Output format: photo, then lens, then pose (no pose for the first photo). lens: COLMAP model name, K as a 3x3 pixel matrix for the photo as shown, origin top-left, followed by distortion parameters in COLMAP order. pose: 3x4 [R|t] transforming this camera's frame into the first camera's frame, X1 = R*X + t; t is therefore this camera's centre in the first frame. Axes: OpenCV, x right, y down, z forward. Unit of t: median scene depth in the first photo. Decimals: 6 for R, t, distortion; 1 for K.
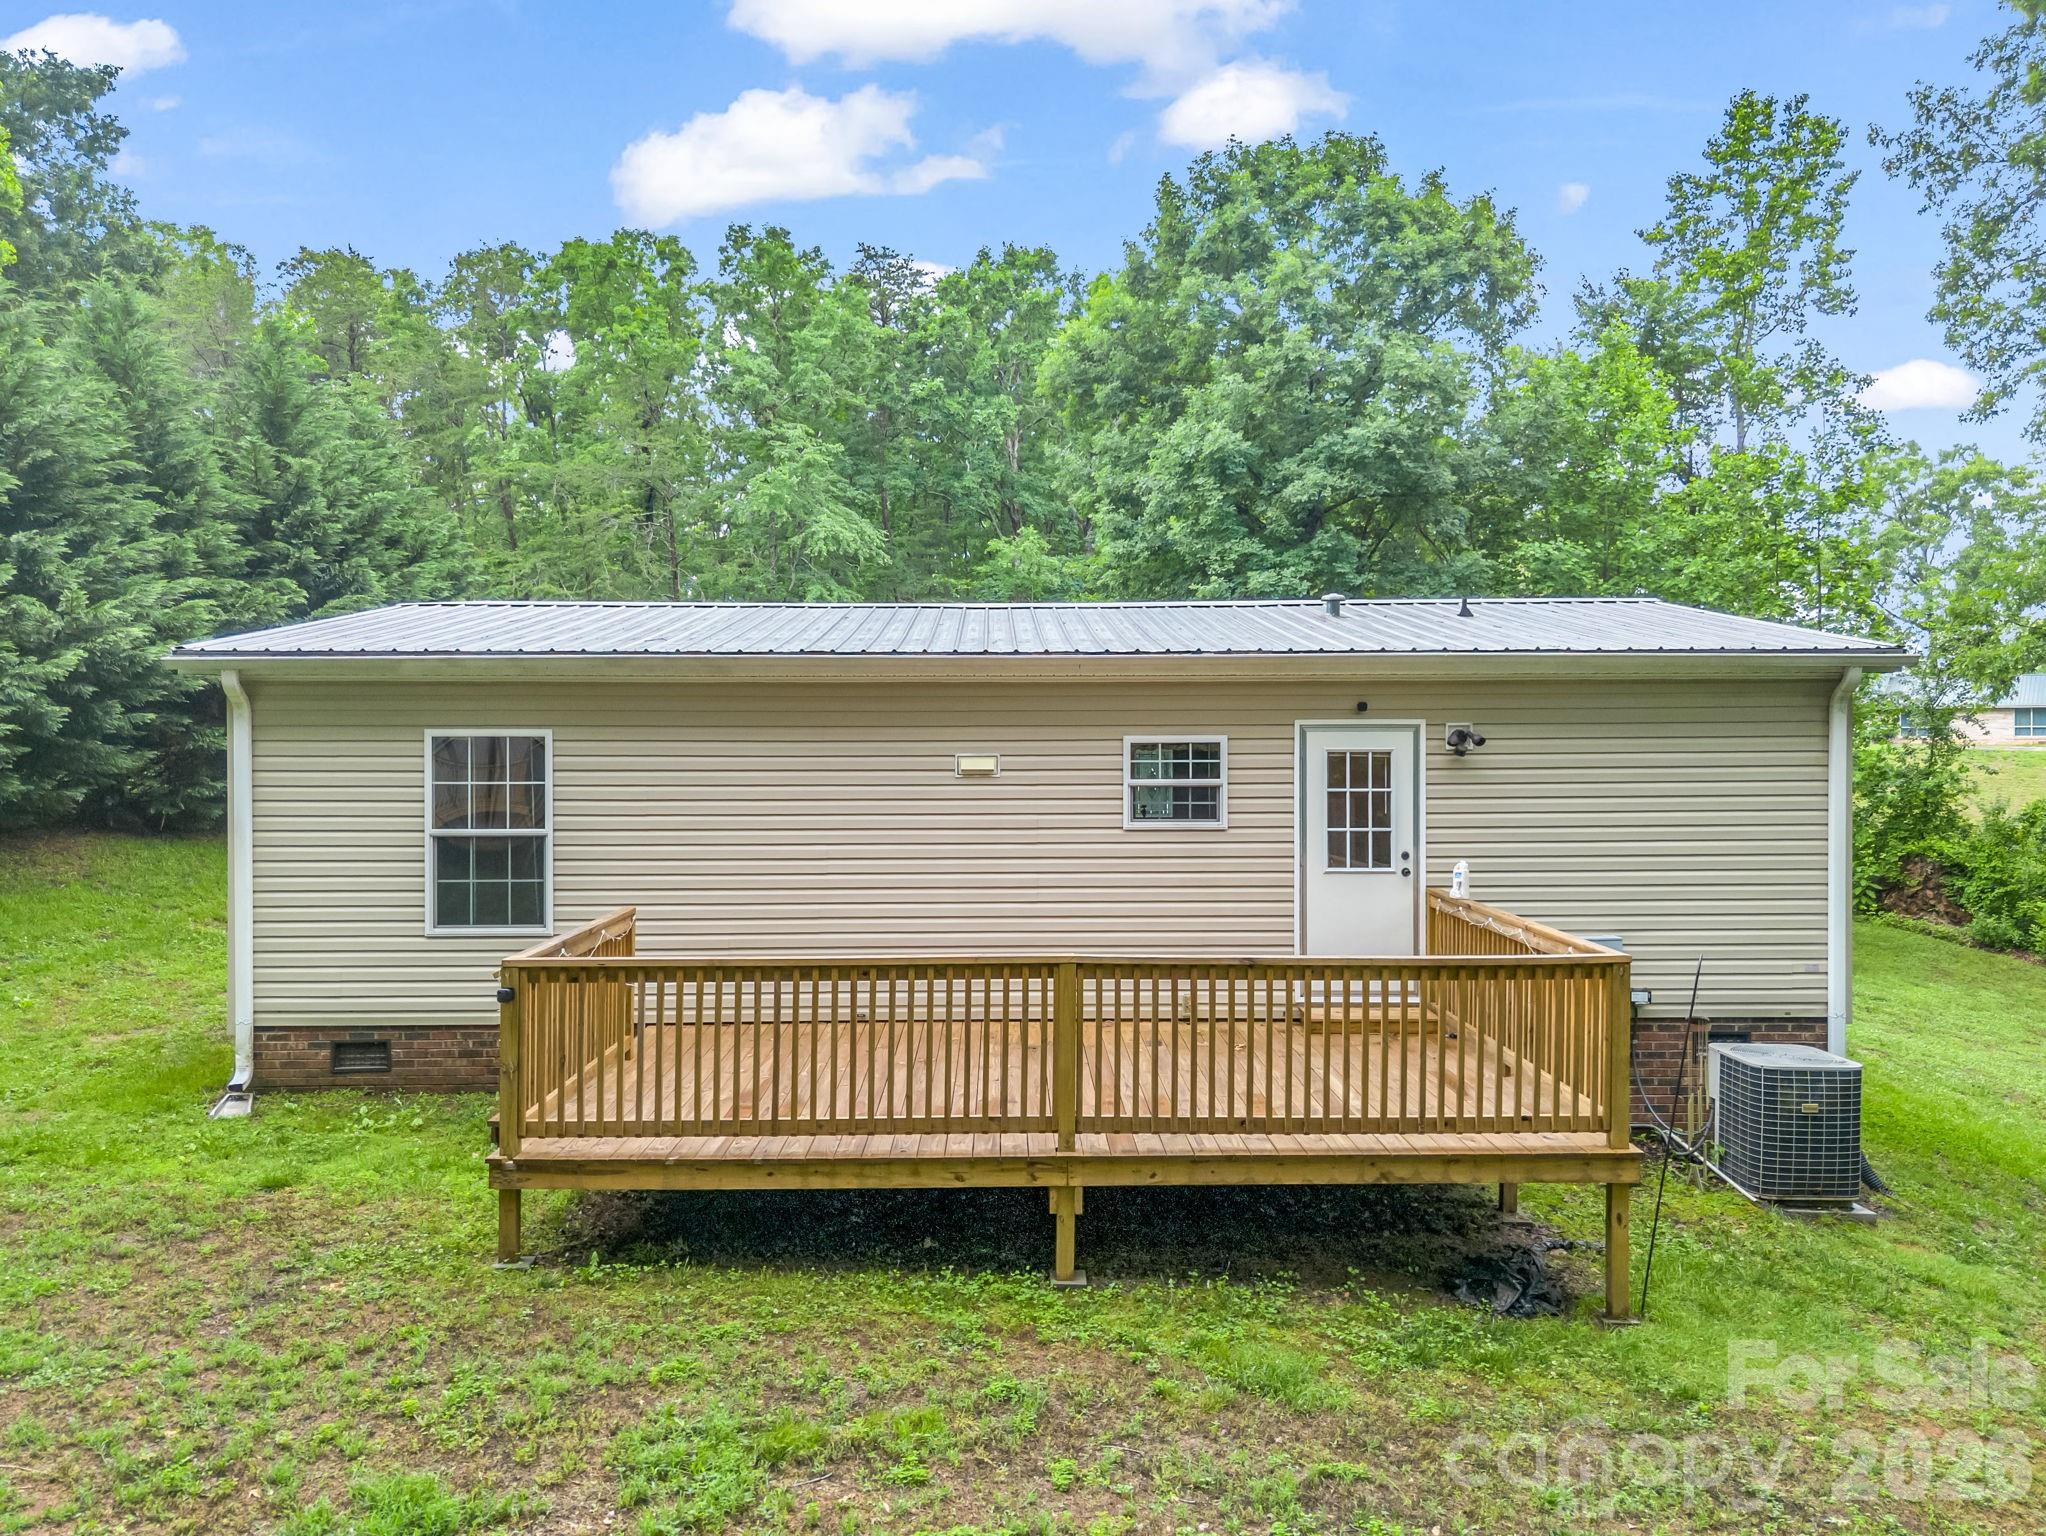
lens RADIAL K [[1583.7, 0, 1049.0], [0, 1583.7, 769.5], [0, 0, 1]] dist [0.069294, -0.087520]
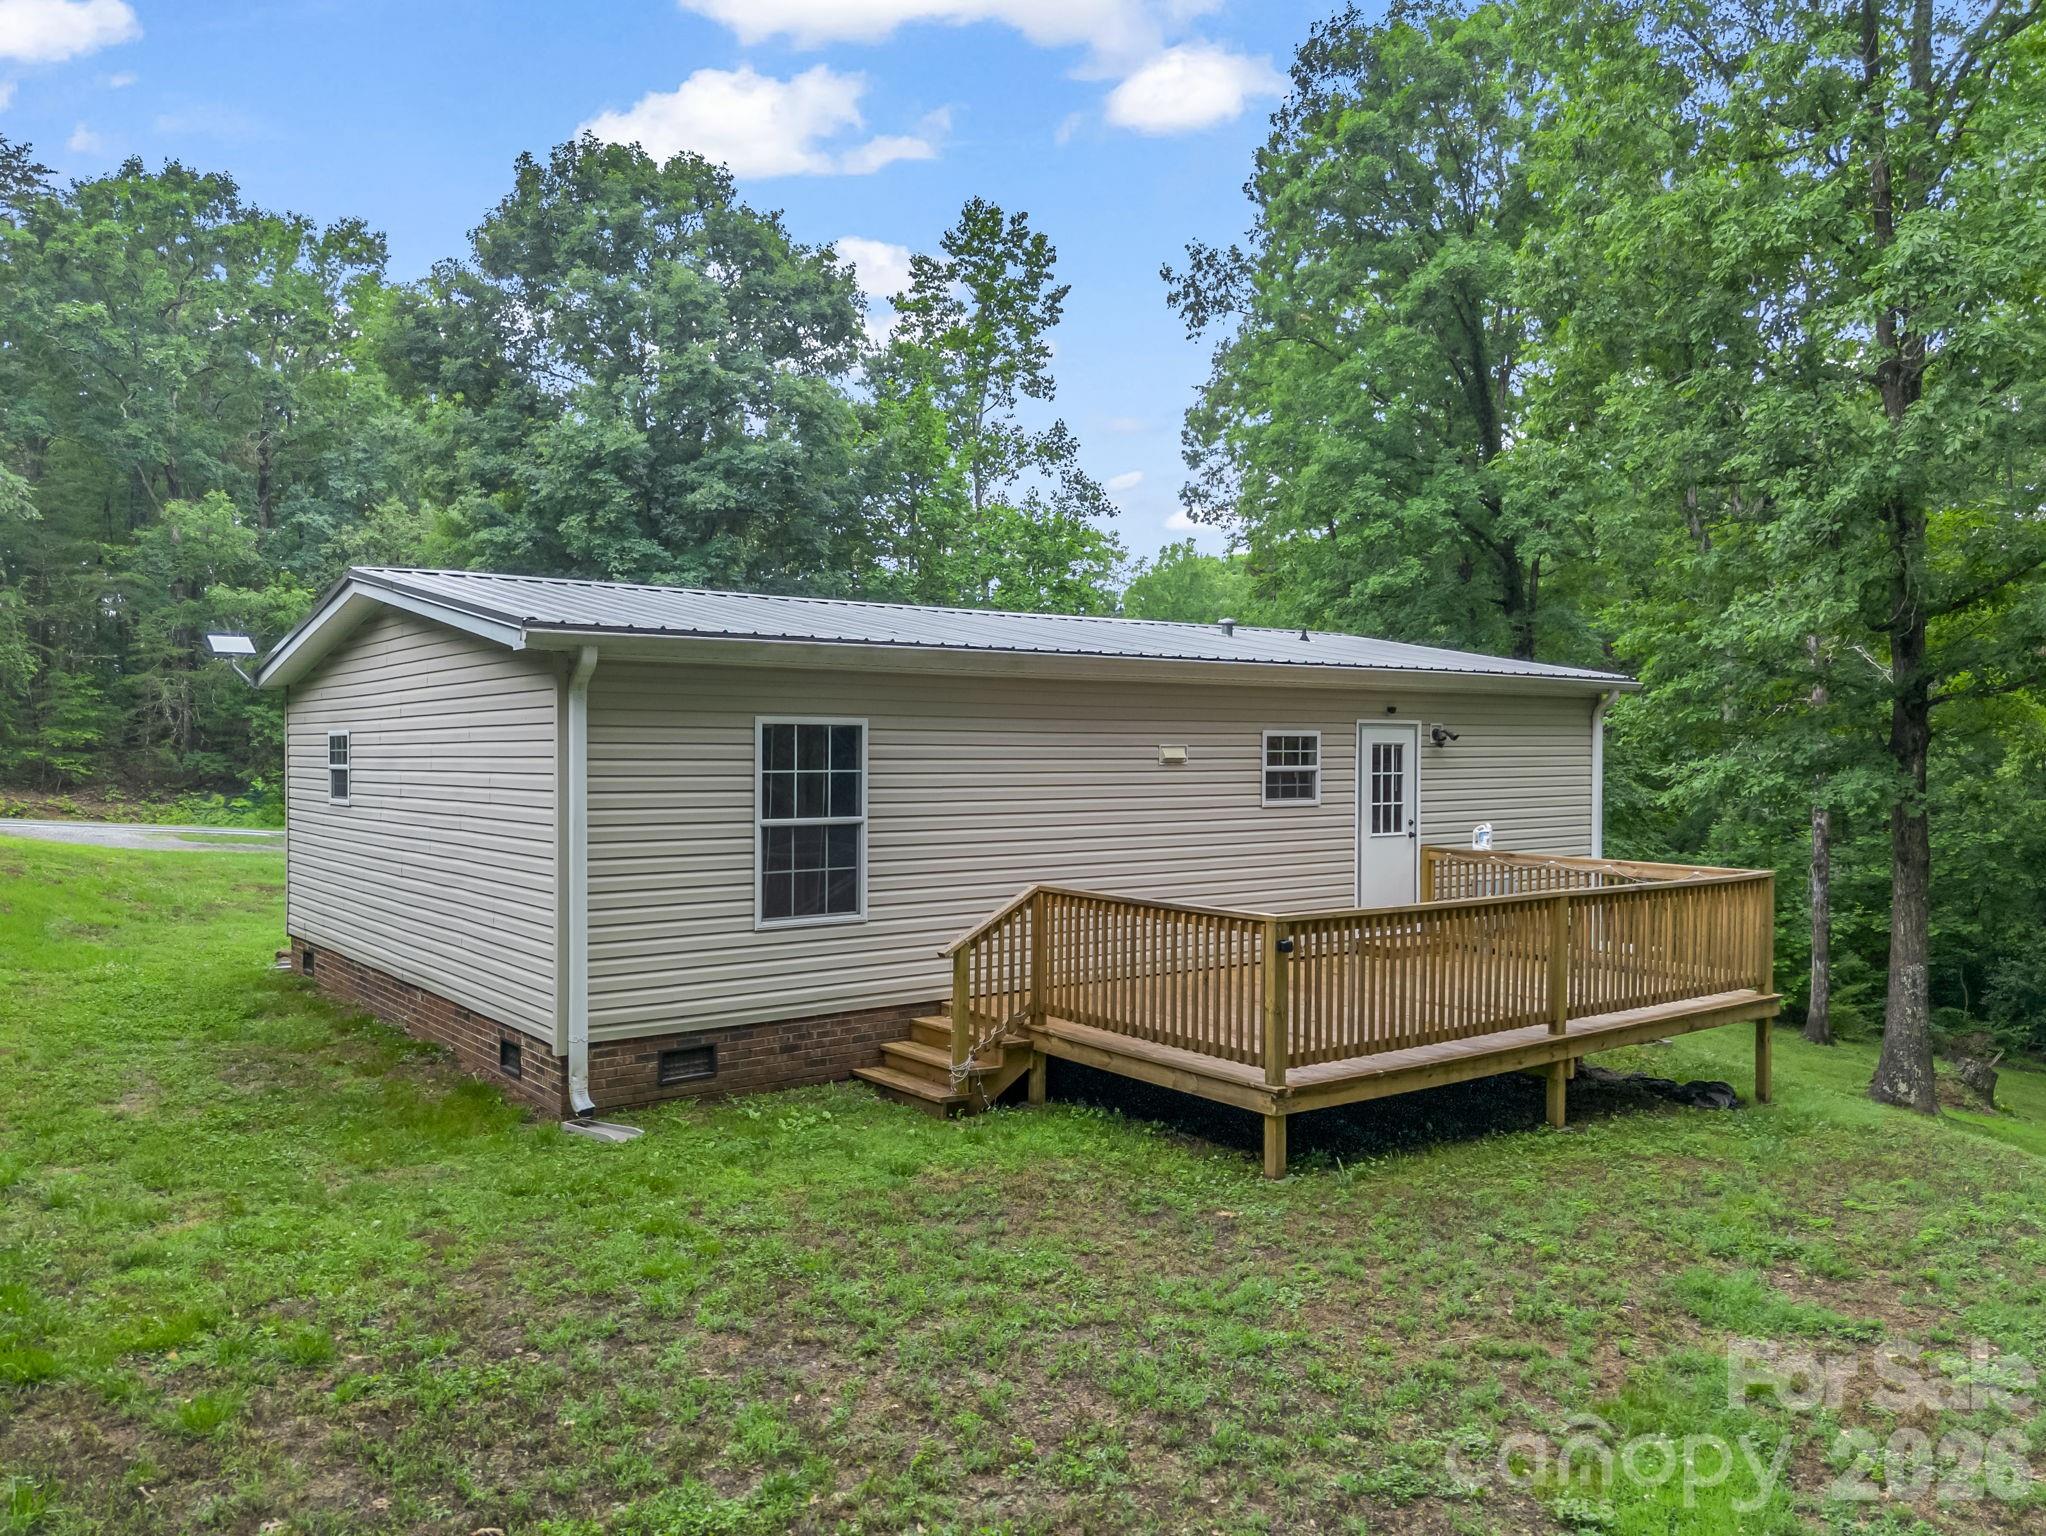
lens RADIAL K [[1583.7, 0, 1049.0], [0, 1583.7, 769.5], [0, 0, 1]] dist [0.069294, -0.087520]
pose [[0.783961, -0.004005, 0.620797, -0.844140], [0.006190, 0.999980, -0.001366, 0.009574], [-0.620779, 0.004913, 0.783970, 0.138506]]
